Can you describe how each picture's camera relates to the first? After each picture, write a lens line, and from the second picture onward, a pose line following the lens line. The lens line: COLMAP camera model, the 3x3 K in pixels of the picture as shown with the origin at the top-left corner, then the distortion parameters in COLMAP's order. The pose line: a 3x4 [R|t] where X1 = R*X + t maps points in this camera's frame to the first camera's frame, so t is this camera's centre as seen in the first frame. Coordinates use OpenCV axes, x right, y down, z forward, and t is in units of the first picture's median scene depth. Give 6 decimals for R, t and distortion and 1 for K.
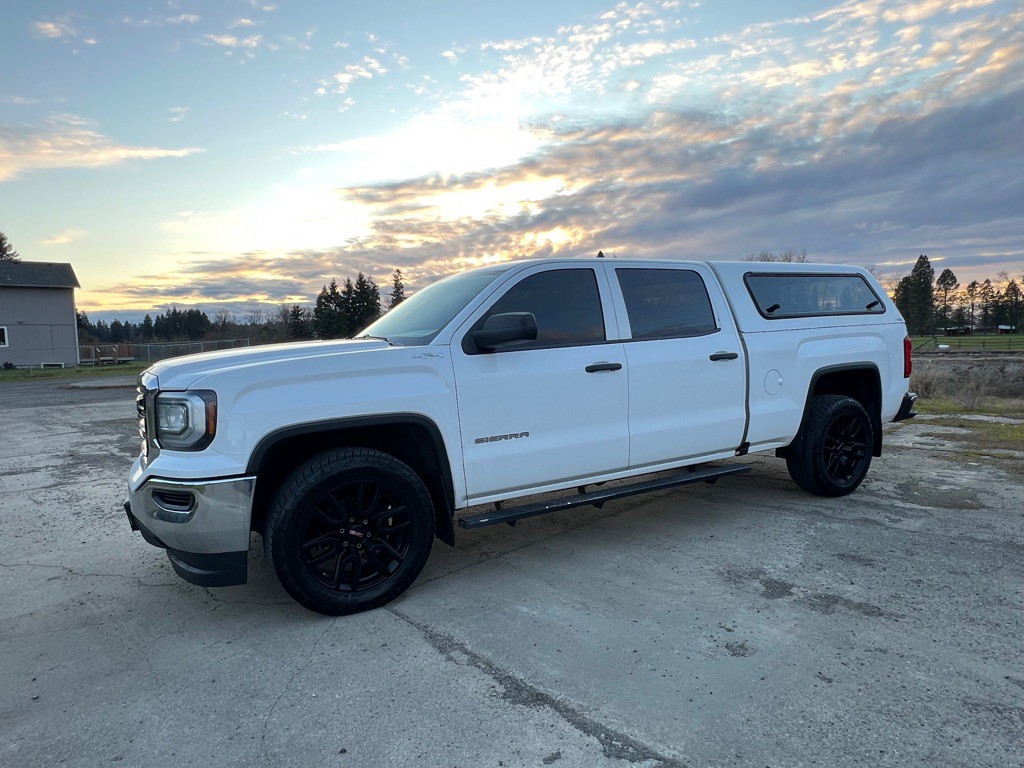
lens RADIAL K [[618.5, 0, 506.0], [0, 618.5, 408.0], [0, 0, 1]] dist [-0.004424, 0.002166]
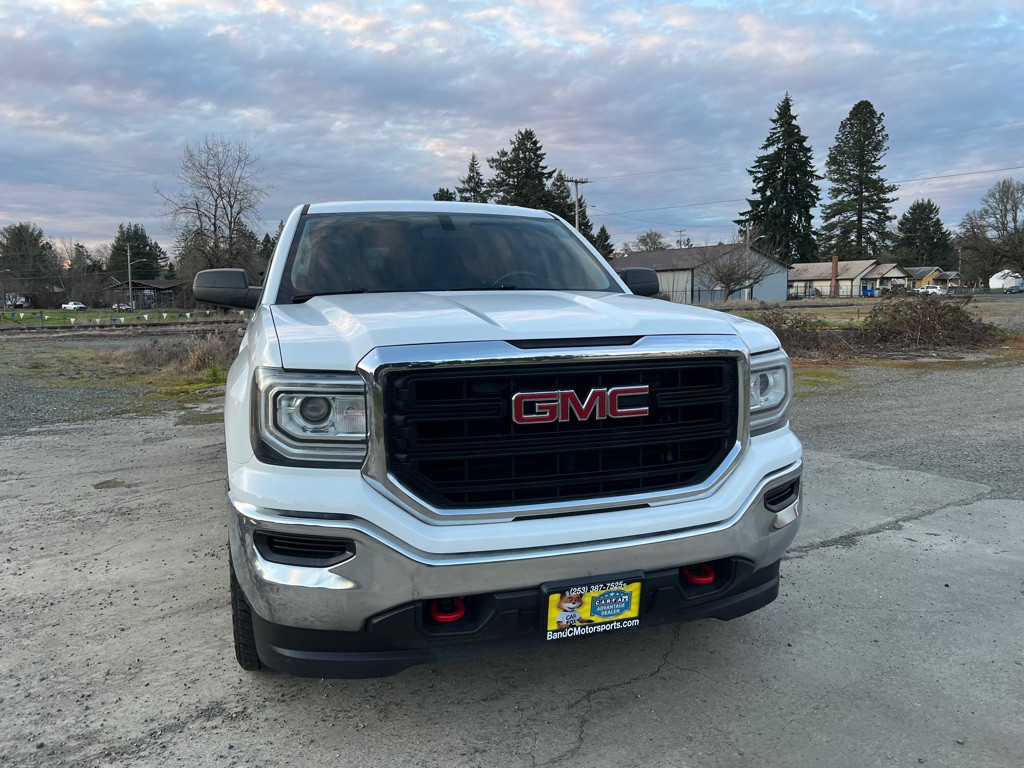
lens RADIAL K [[767.4, 0, 521.3], [0, 767.4, 384.0], [0, 0, 1]] dist [0.049294, -0.054047]
pose [[0.192832, -0.094088, 0.976710, -1.227622], [0.117530, 0.990441, 0.072207, -0.074178], [-0.974168, 0.100869, 0.202047, 0.895988]]
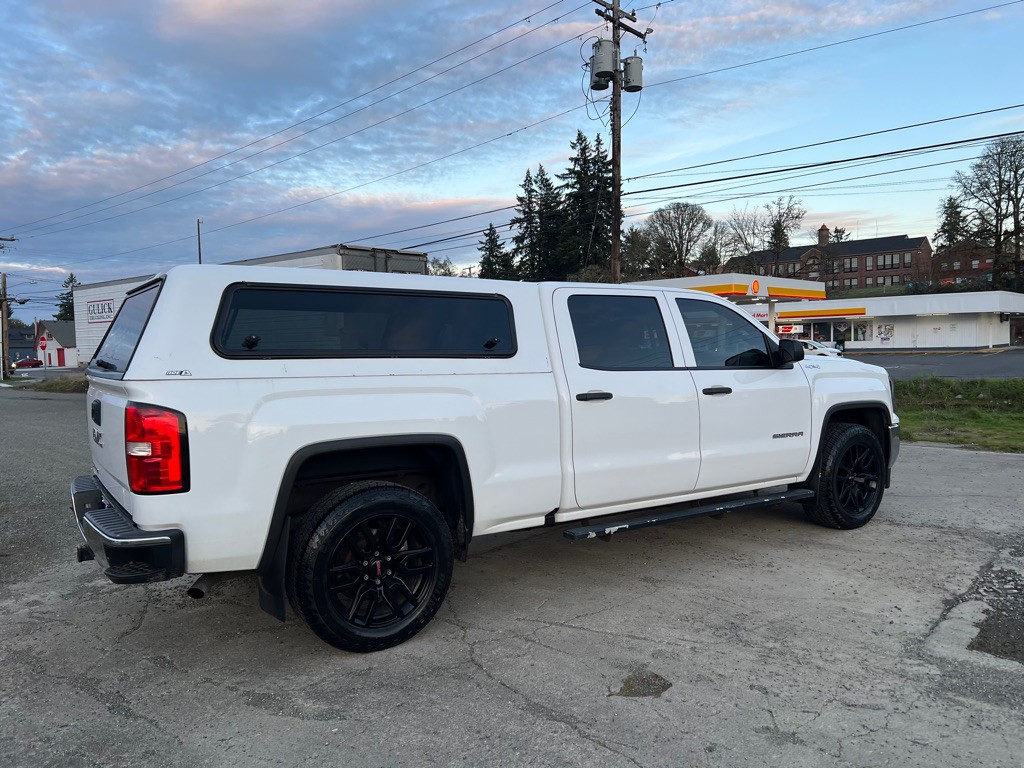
lens RADIAL K [[767.4, 0, 521.3], [0, 767.4, 388.0], [0, 0, 1]] dist [0.049294, -0.054047]
pose [[-0.994542, 0.058733, -0.086233, 0.386794], [0.043520, 0.984698, 0.168748, -0.385689], [0.094825, 0.164074, -0.981880, 2.961732]]
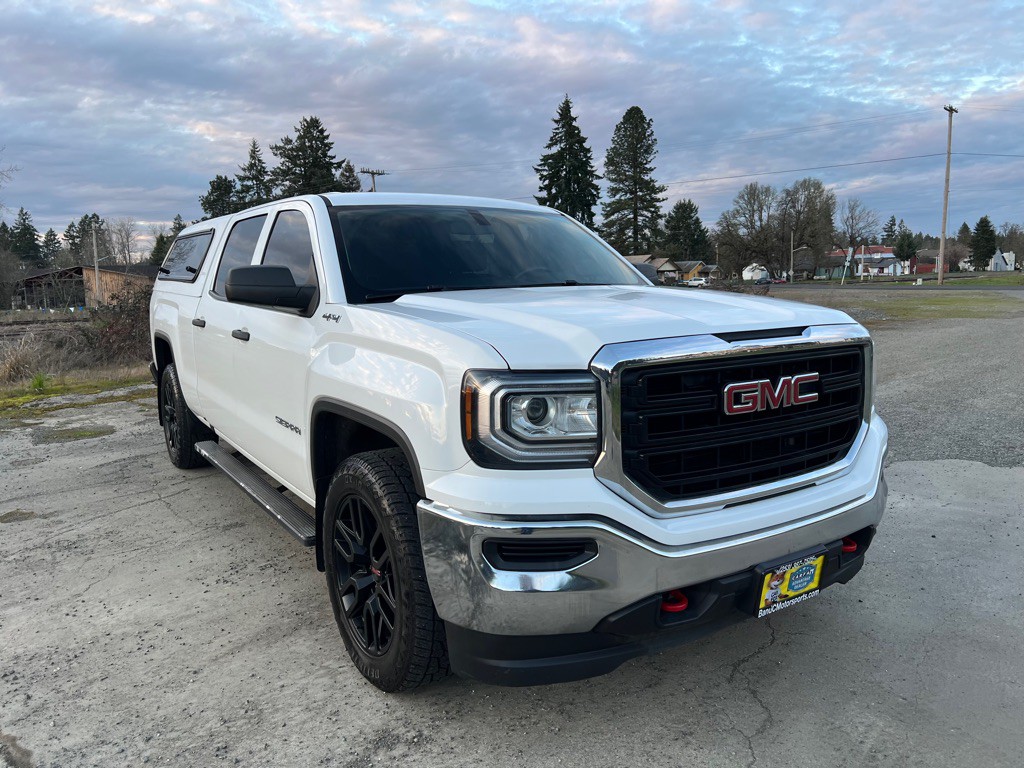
lens RADIAL K [[767.4, 0, 520.8], [0, 767.4, 387.1], [0, 0, 1]] dist [0.049294, -0.054047]
pose [[-0.074005, -0.108415, 0.991347, -1.249823], [0.134671, 0.983881, 0.117652, -0.120486], [-0.988123, 0.142213, -0.058212, 1.240485]]
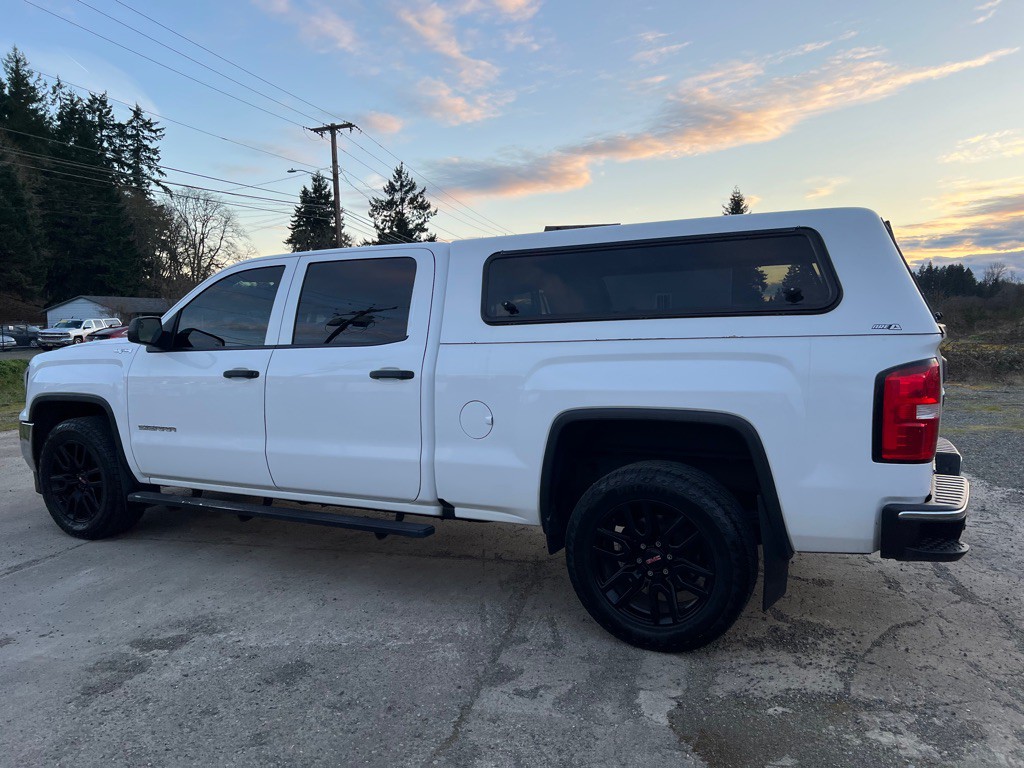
lens RADIAL K [[767.4, 0, 505.9], [0, 767.4, 385.2], [0, 0, 1]] dist [0.049294, -0.054047]
pose [[0.545642, 0.096017, -0.832500, 1.461996], [-0.099724, 0.993795, 0.049259, -0.157430], [0.832064, 0.056143, 0.551831, 0.727443]]
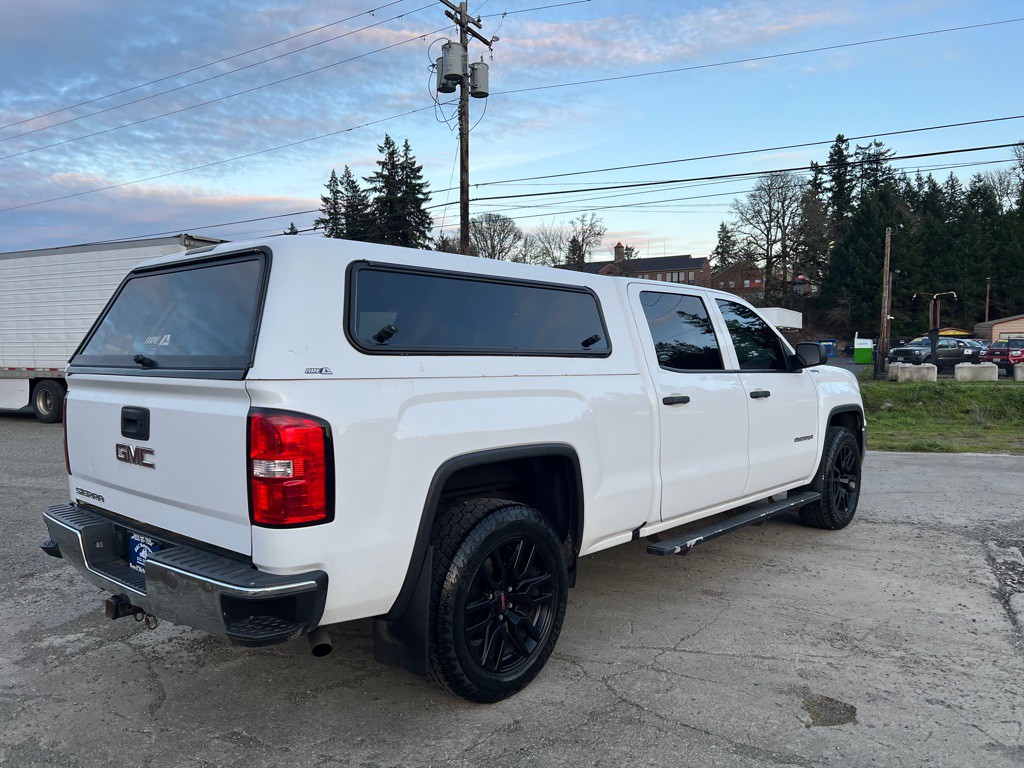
lens RADIAL K [[767.4, 0, 515.1], [0, 767.4, 390.2], [0, 0, 1]] dist [0.049294, -0.054047]
pose [[-0.943217, 0.058913, -0.326911, 0.787163], [0.003280, 0.985751, 0.168182, -0.367681], [0.332161, 0.157560, -0.929970, 2.743257]]
